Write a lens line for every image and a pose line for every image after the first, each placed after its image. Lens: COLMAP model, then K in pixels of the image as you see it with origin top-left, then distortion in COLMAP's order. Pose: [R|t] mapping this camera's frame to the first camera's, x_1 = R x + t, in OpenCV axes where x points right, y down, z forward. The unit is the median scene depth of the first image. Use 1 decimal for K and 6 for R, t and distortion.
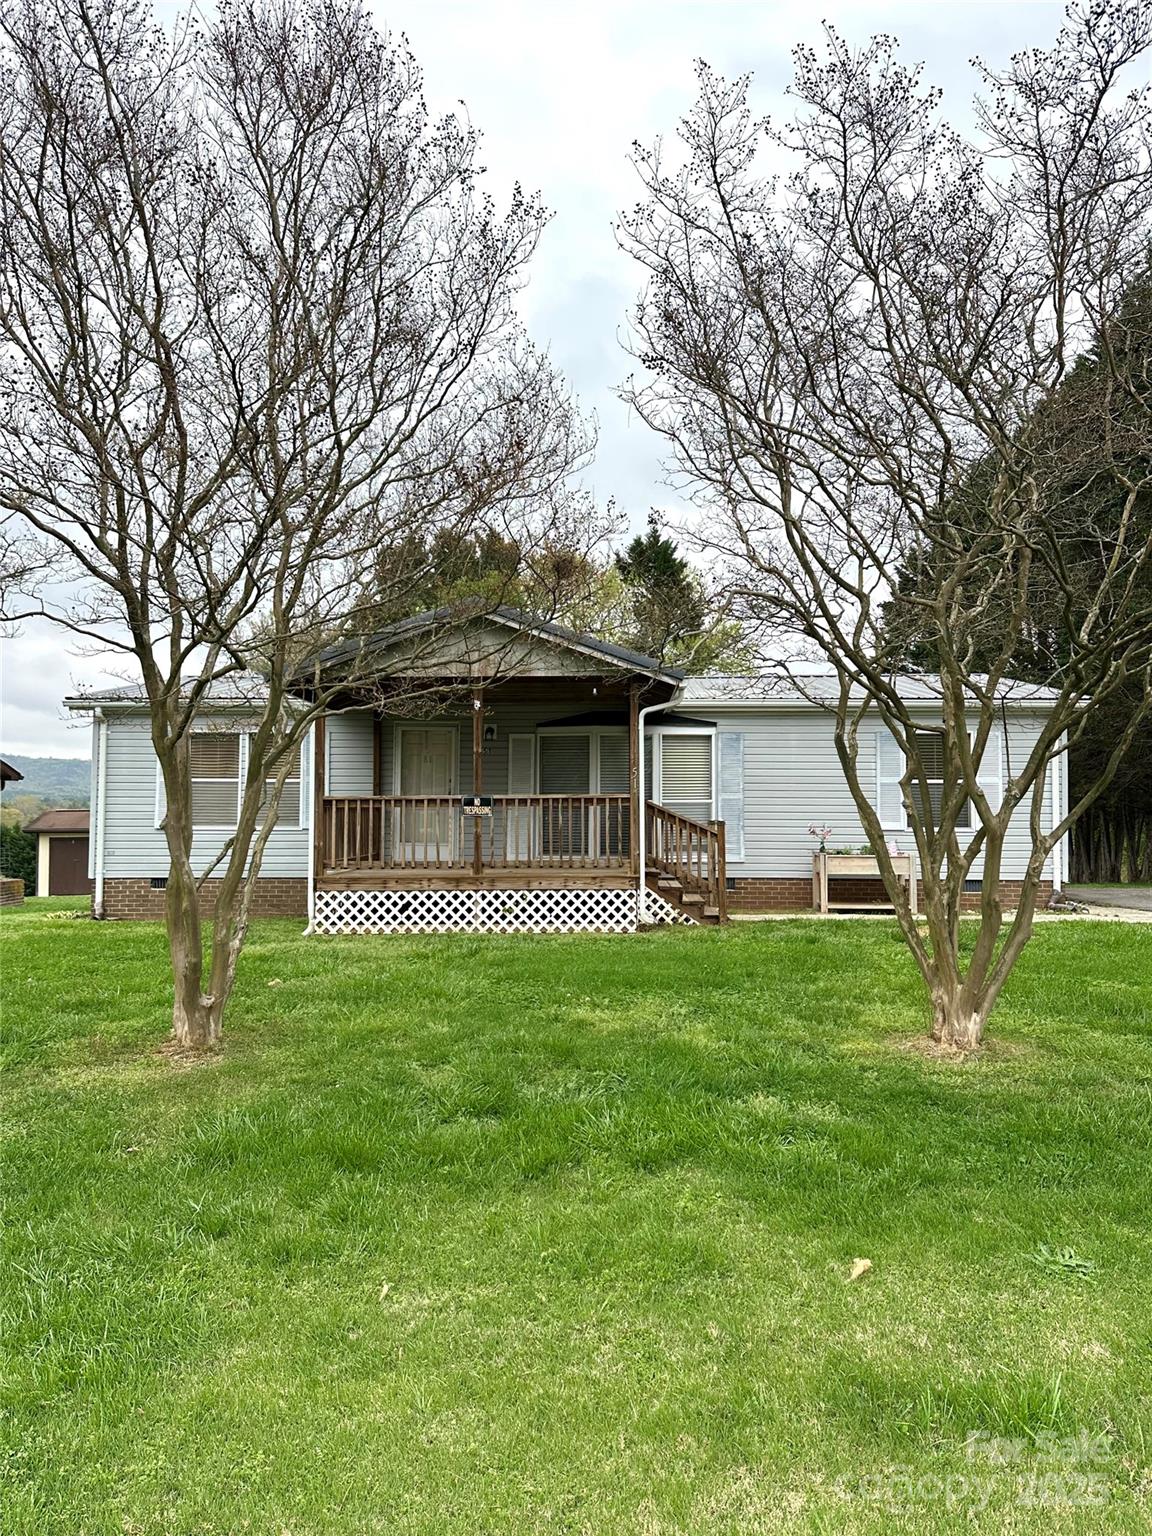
lens RADIAL K [[1103.0, 0, 588.4], [0, 1103.0, 762.2], [0, 0, 1]] dist [0.109880, 0.000901]
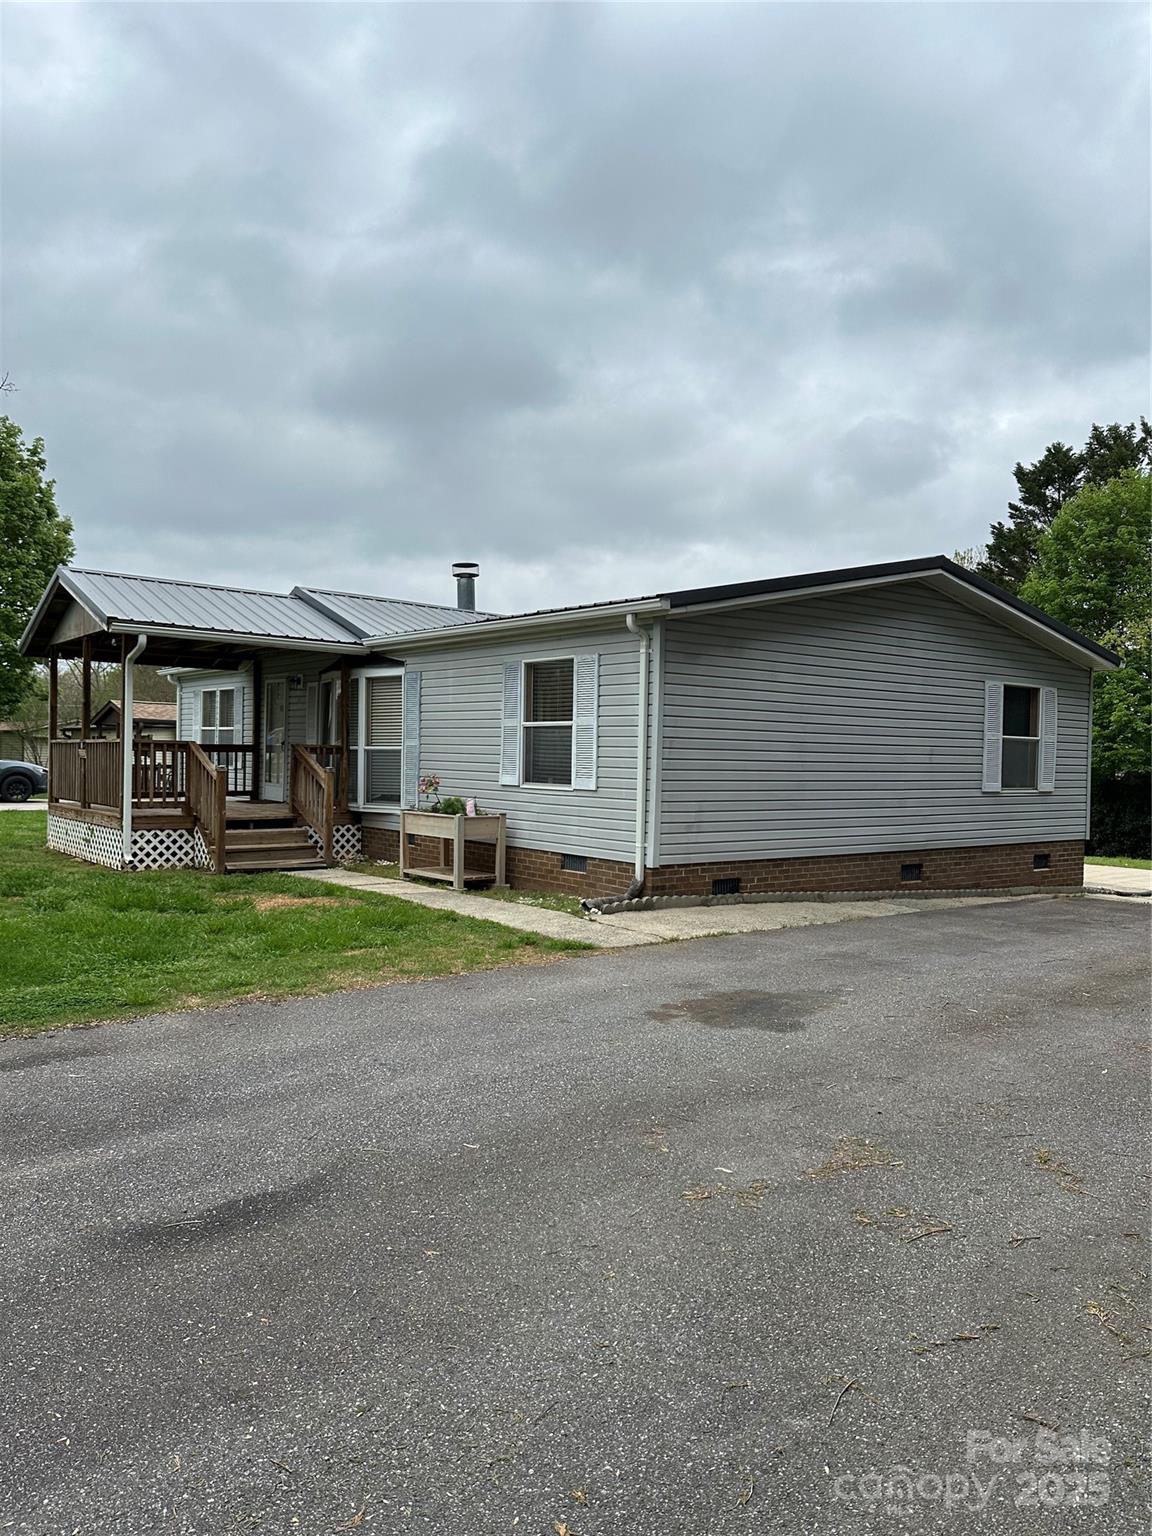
lens RADIAL K [[1073.1, 0, 580.6], [0, 1073.1, 770.0], [0, 0, 1]] dist [0.049180, -0.036855]
pose [[0.636555, 0.022321, -0.770909, 1.108913], [0.018762, 0.998837, 0.044412, 0.020697], [0.771003, -0.042735, 0.635395, 0.683199]]
